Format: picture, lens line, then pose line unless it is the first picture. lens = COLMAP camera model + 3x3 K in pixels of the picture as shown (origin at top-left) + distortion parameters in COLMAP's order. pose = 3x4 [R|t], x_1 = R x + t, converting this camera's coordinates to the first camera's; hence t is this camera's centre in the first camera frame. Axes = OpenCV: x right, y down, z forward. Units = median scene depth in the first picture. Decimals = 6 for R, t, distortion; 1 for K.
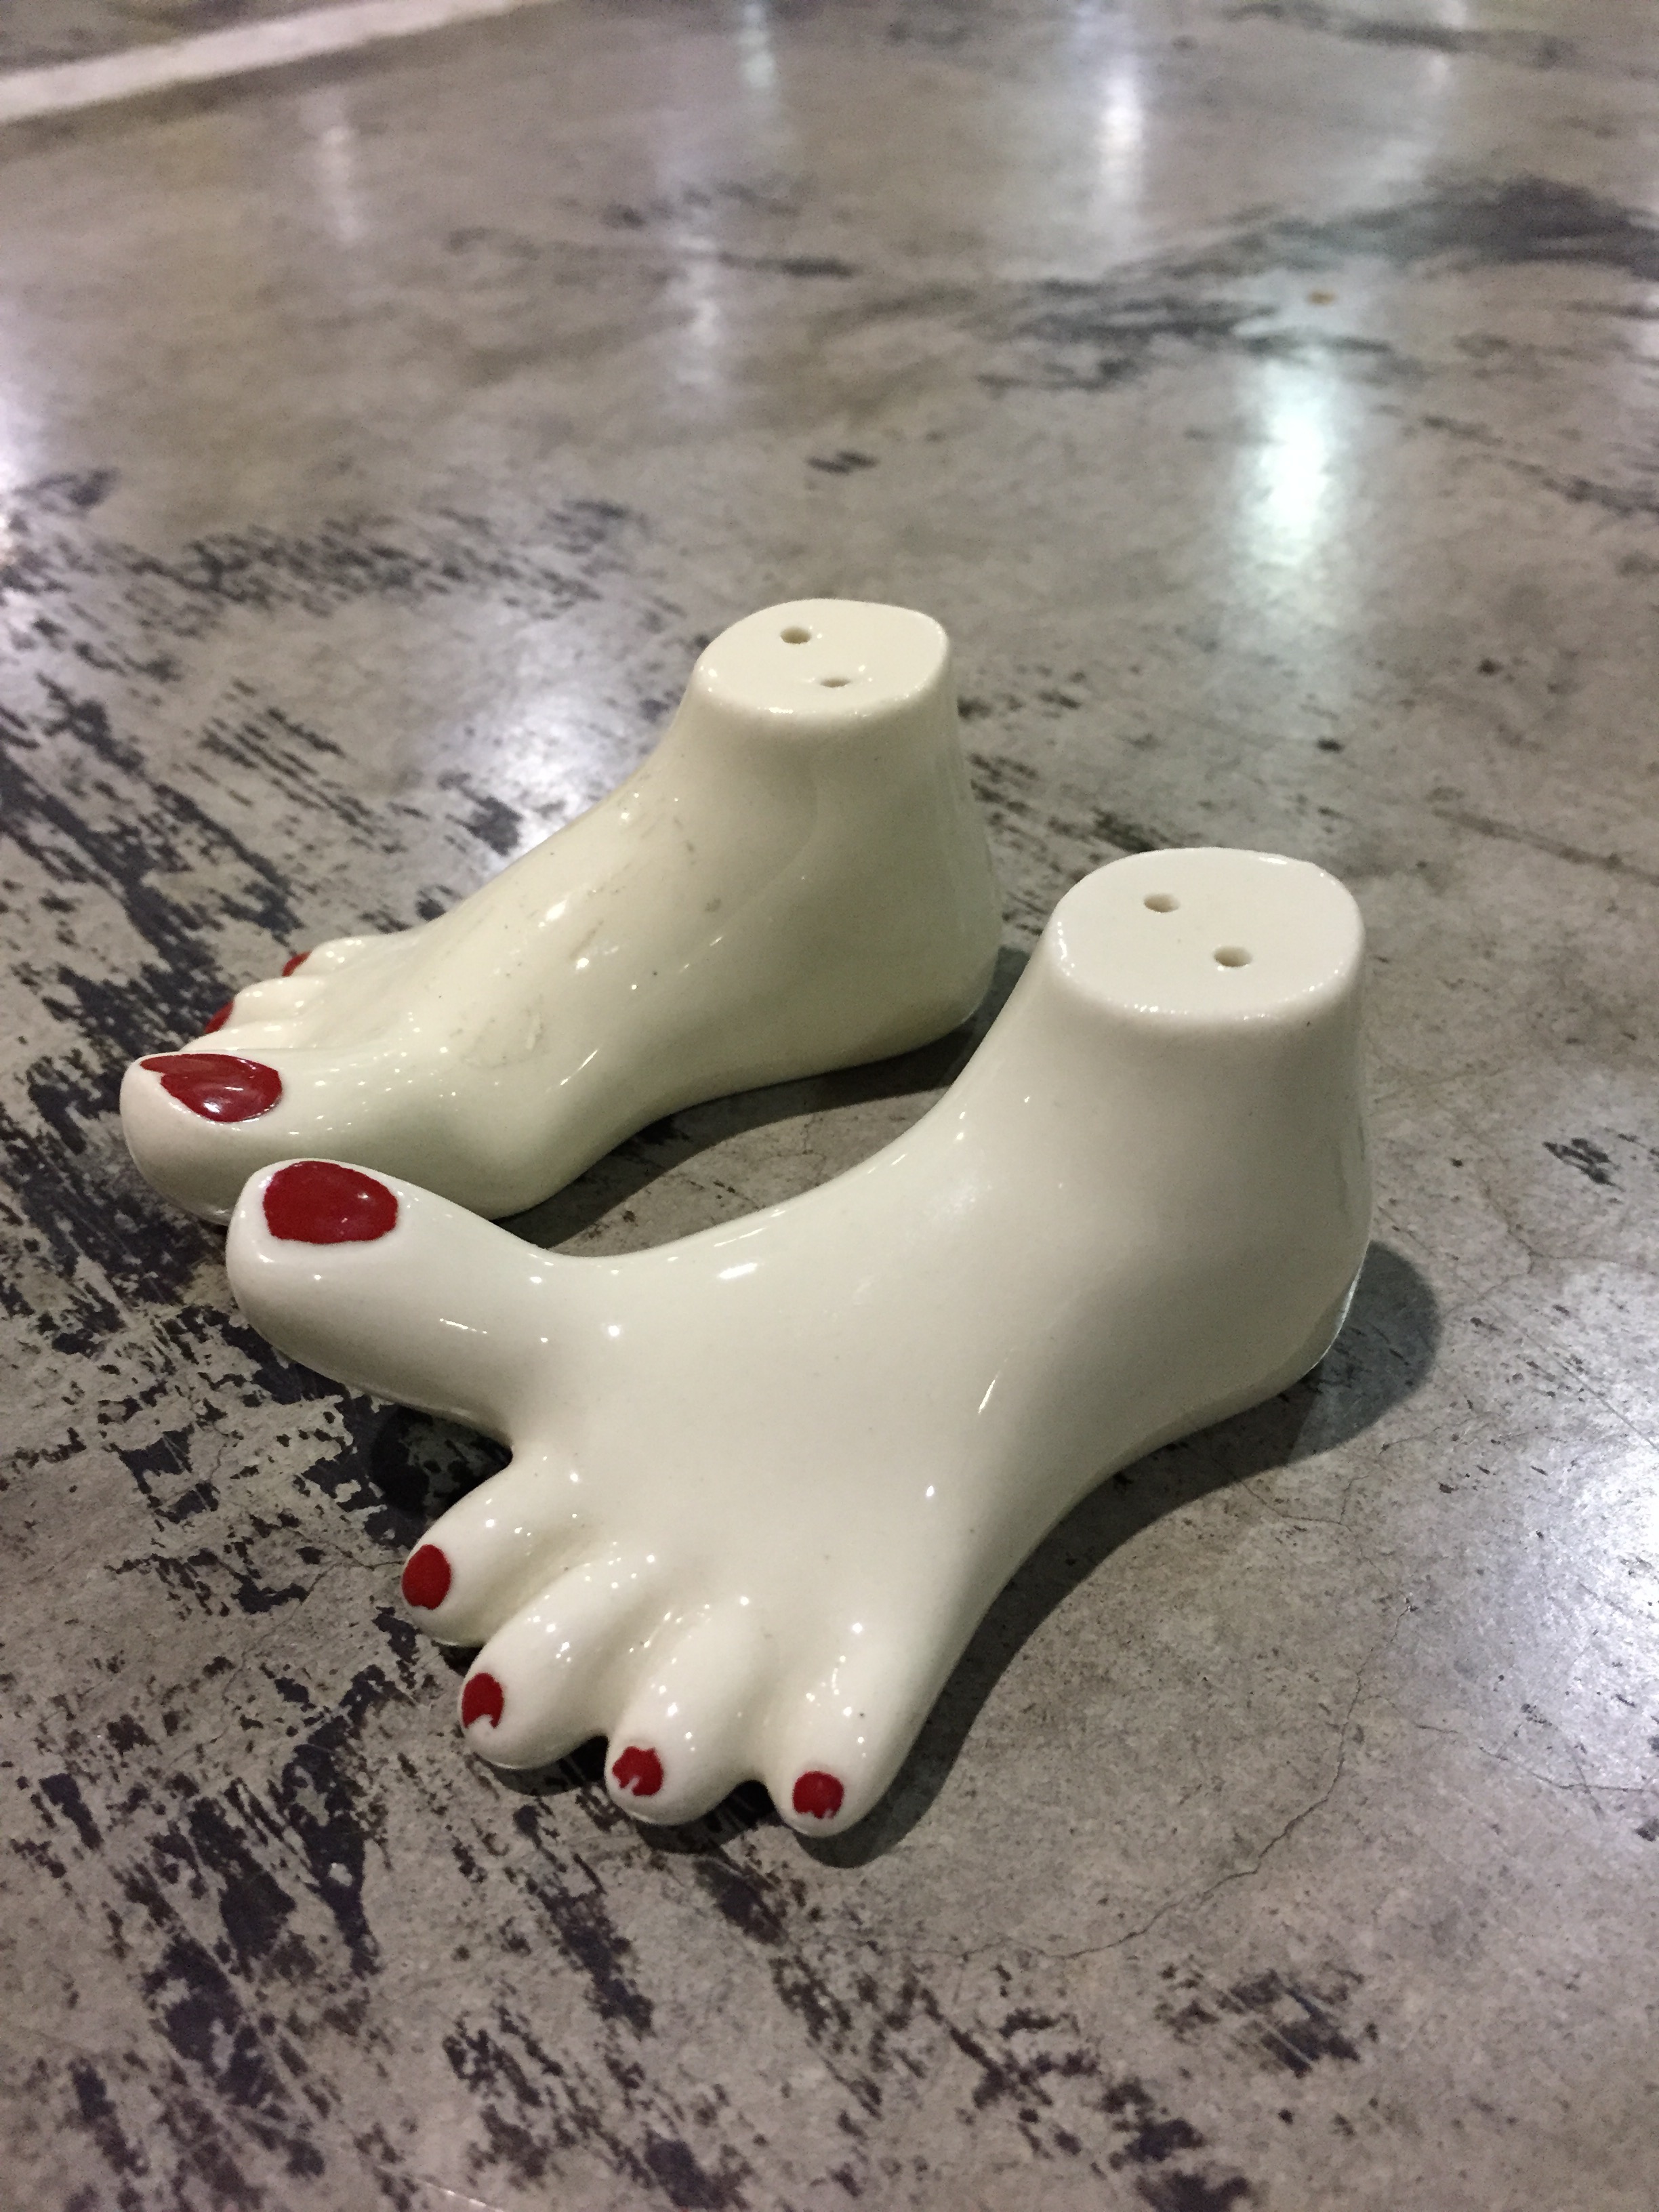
lens RADIAL K [[1975.4, 0, 836.8], [0, 1975.4, 1094.3], [0, 0, 1]] dist [0.070281, -0.132958]
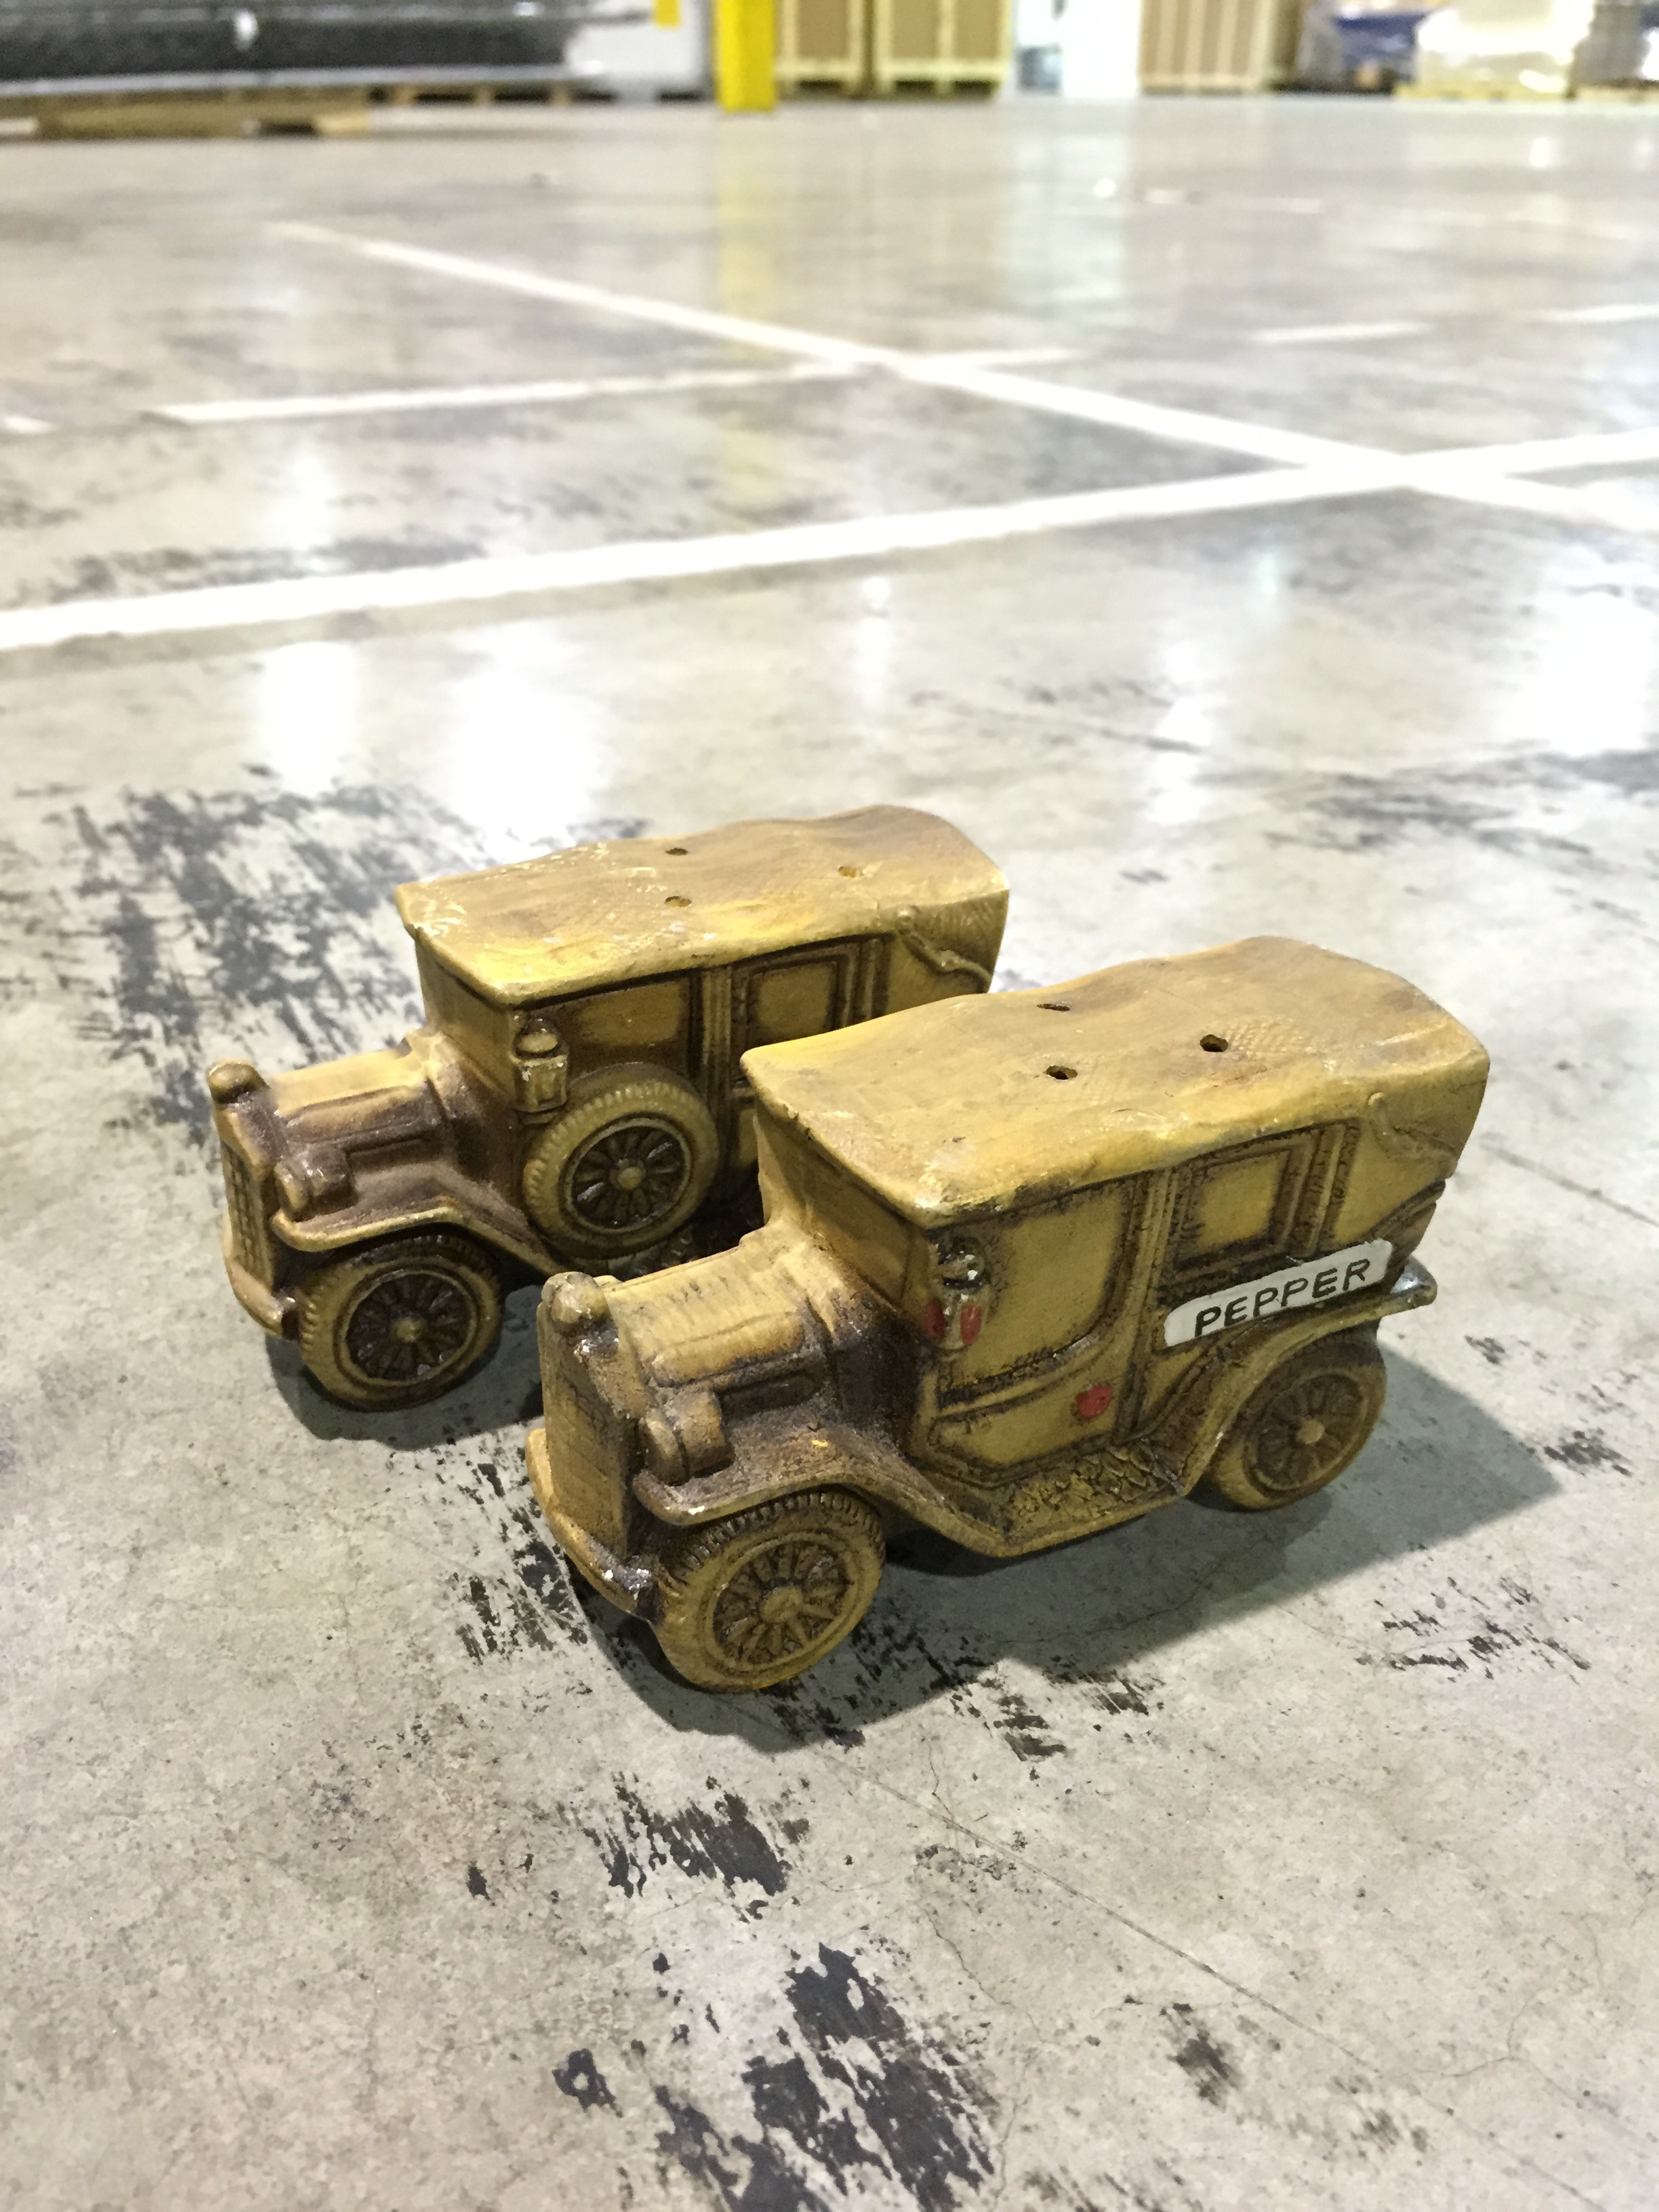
lens RADIAL K [[1975.4, 0, 836.4], [0, 1975.4, 1092.3], [0, 0, 1]] dist [0.070281, -0.132958]
pose [[0.965788, 0.149610, -0.211825, 0.257841], [-0.190607, 0.963374, -0.188623, 0.304505], [0.175846, 0.222546, 0.958932, -0.779504]]
